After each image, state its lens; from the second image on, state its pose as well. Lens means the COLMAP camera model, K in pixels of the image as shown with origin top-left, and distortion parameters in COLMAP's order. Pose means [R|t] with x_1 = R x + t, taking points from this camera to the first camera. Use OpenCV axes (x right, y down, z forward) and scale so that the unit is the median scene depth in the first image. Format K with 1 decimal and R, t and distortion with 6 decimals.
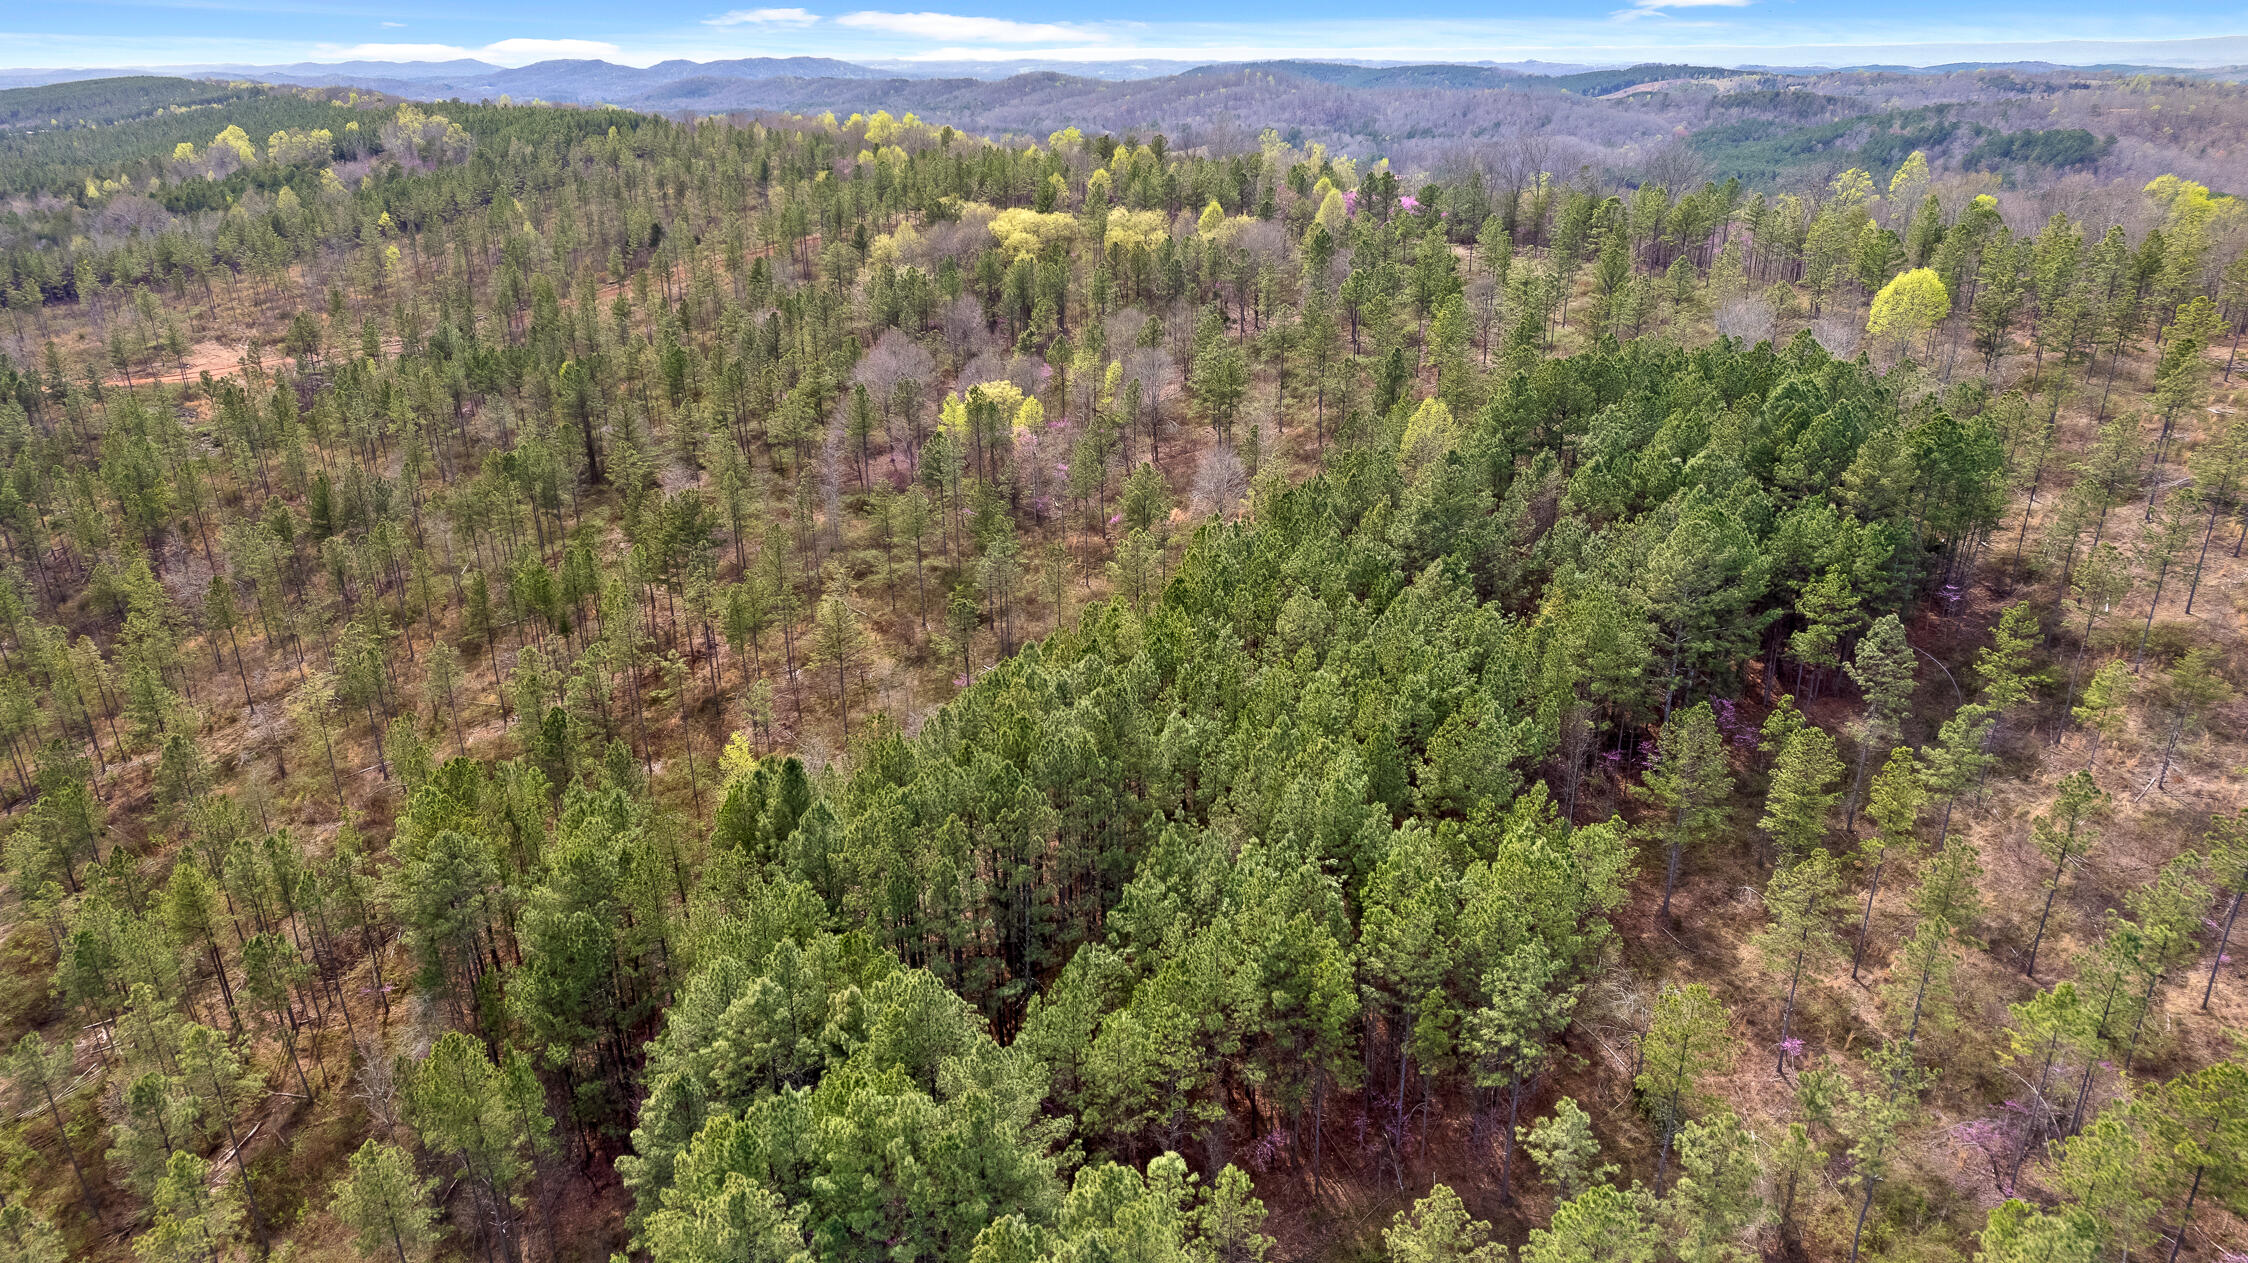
lens RADIAL K [[1436.7, 0, 1129.9], [0, 1436.7, 634.2], [0, 0, 1]] dist [-0.075506, 0.067664]
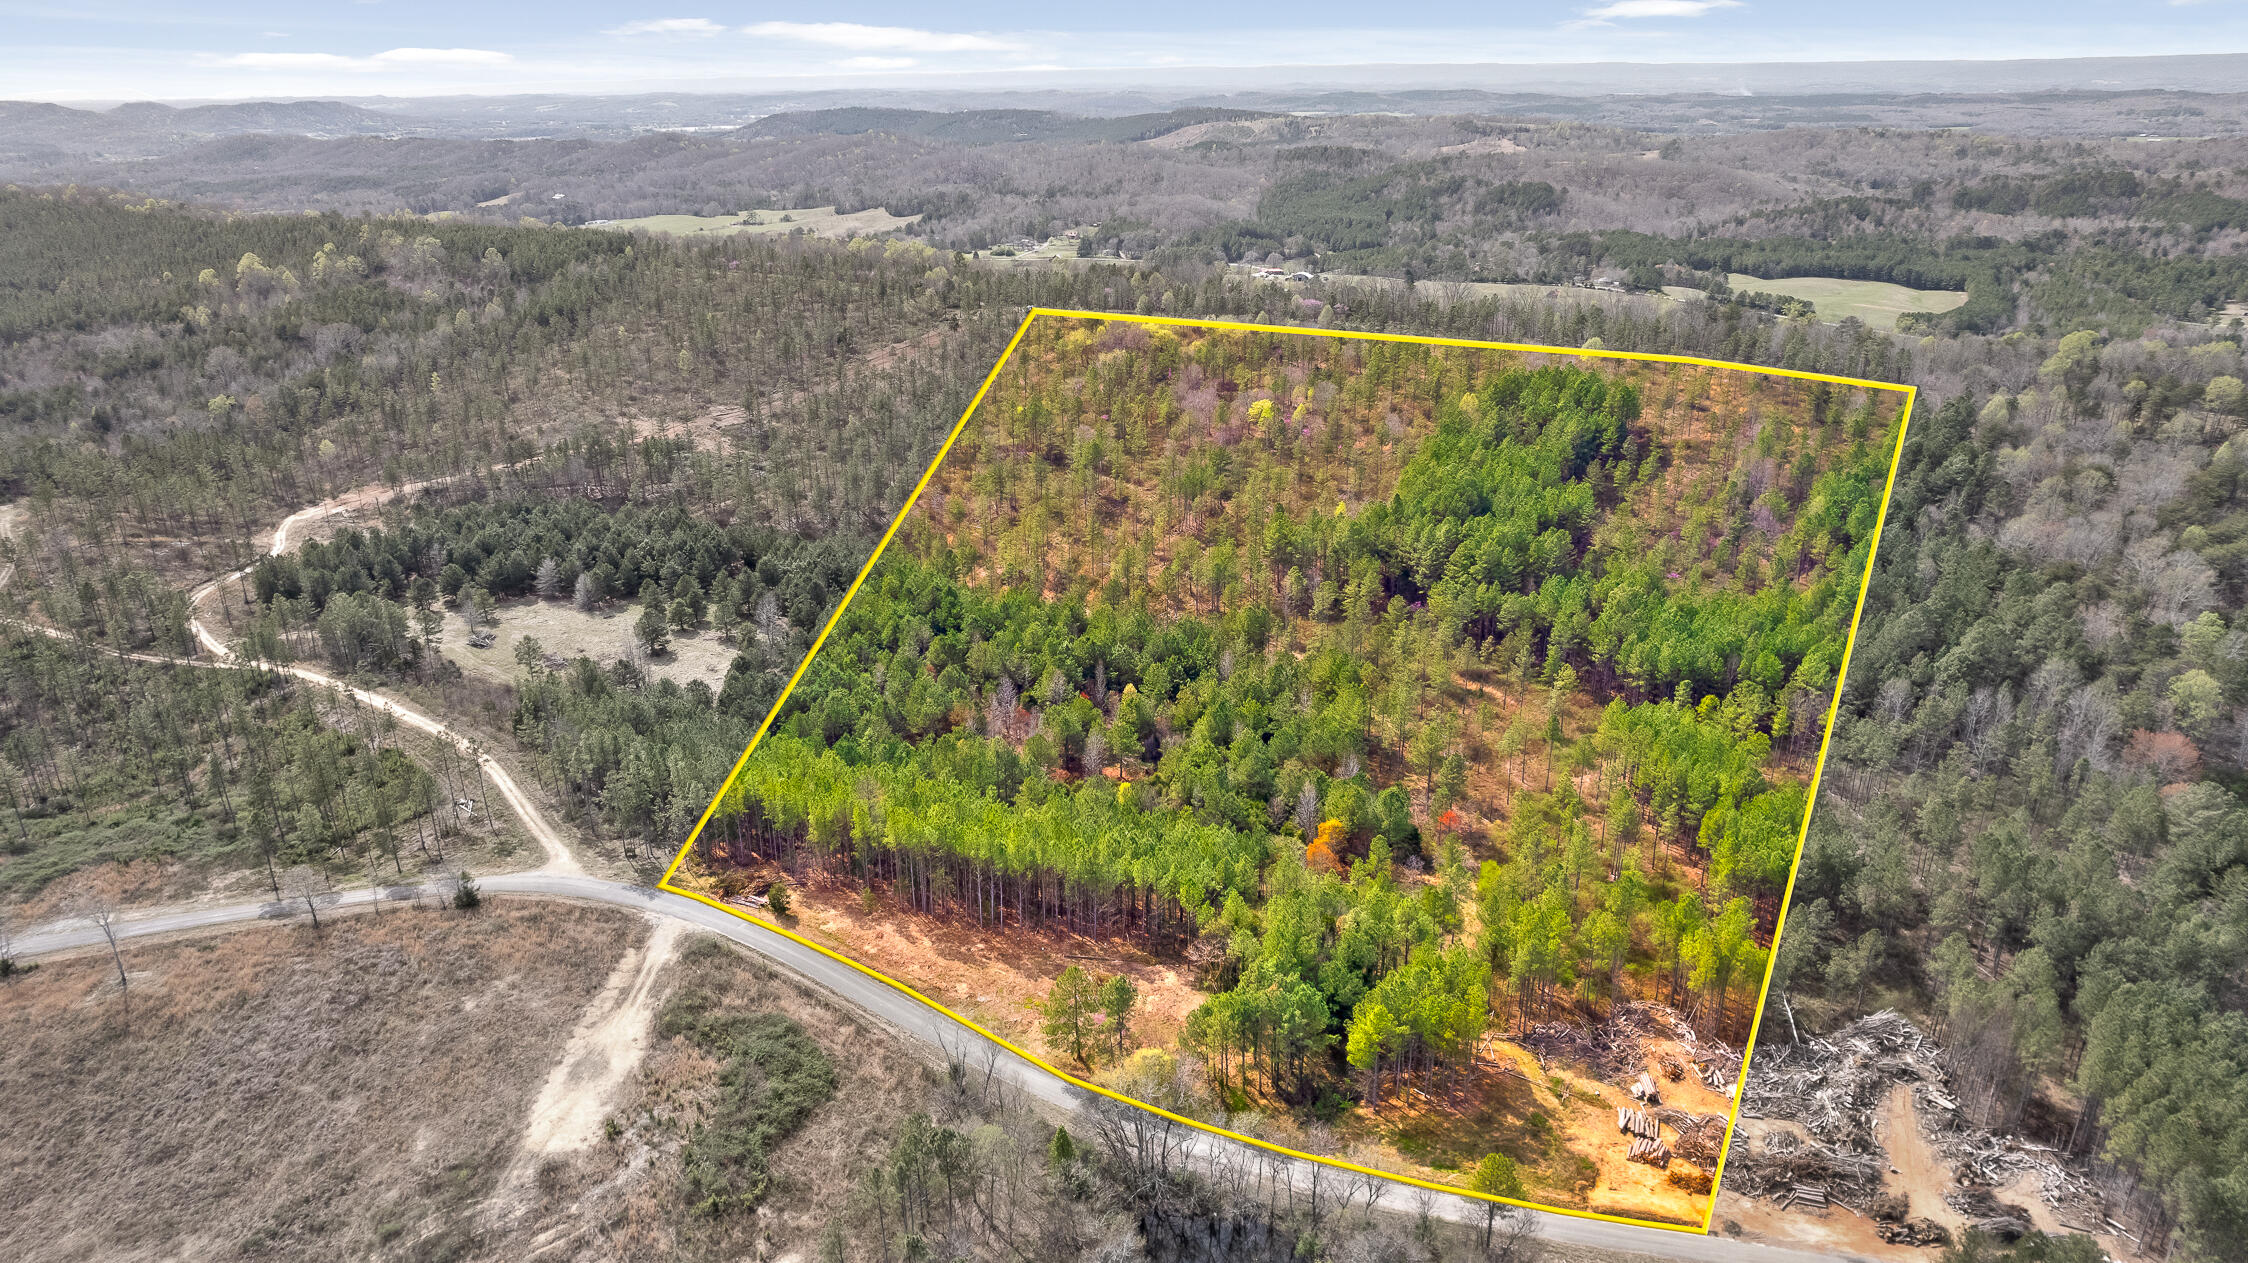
lens RADIAL K [[1436.7, 0, 1138.6], [0, 1436.7, 626.6], [0, 0, 1]] dist [-0.075506, 0.067664]
pose [[0.946323, -0.120559, 0.299898, -0.381550], [0.125986, 0.992031, 0.001248, 0.063059], [-0.297658, 0.036602, 0.953971, -0.447232]]
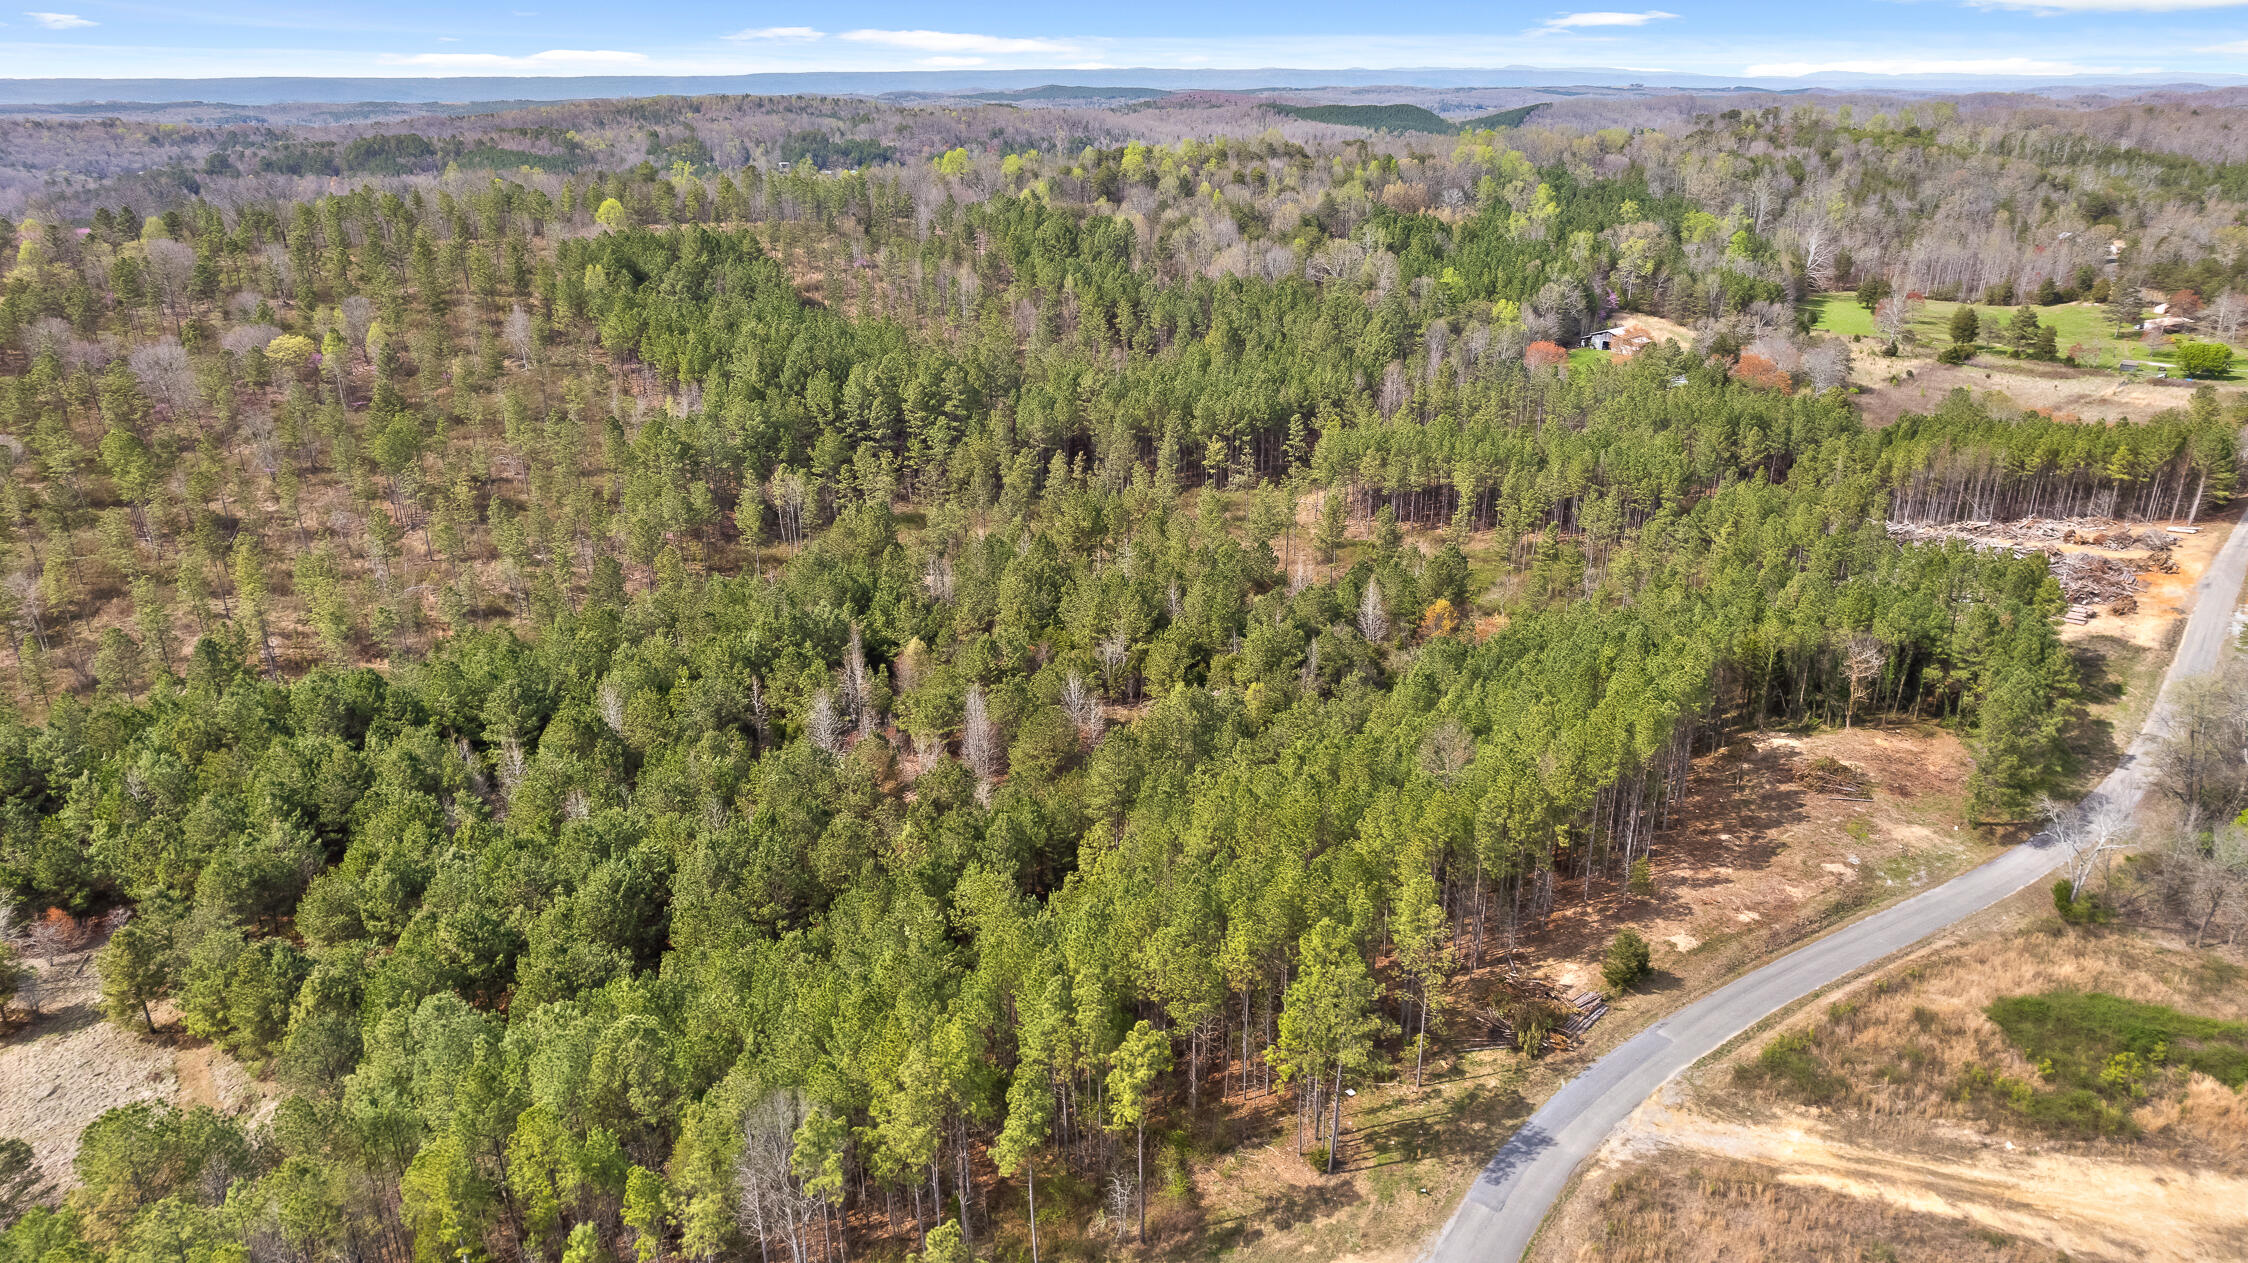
lens RADIAL K [[1436.7, 0, 1127.7], [0, 1436.7, 628.7], [0, 0, 1]] dist [-0.075506, 0.067664]
pose [[0.063864, -0.354692, 0.932800, -0.545028], [0.382184, 0.872141, 0.305461, -0.004874], [-0.921877, 0.336993, 0.191256, -0.017504]]
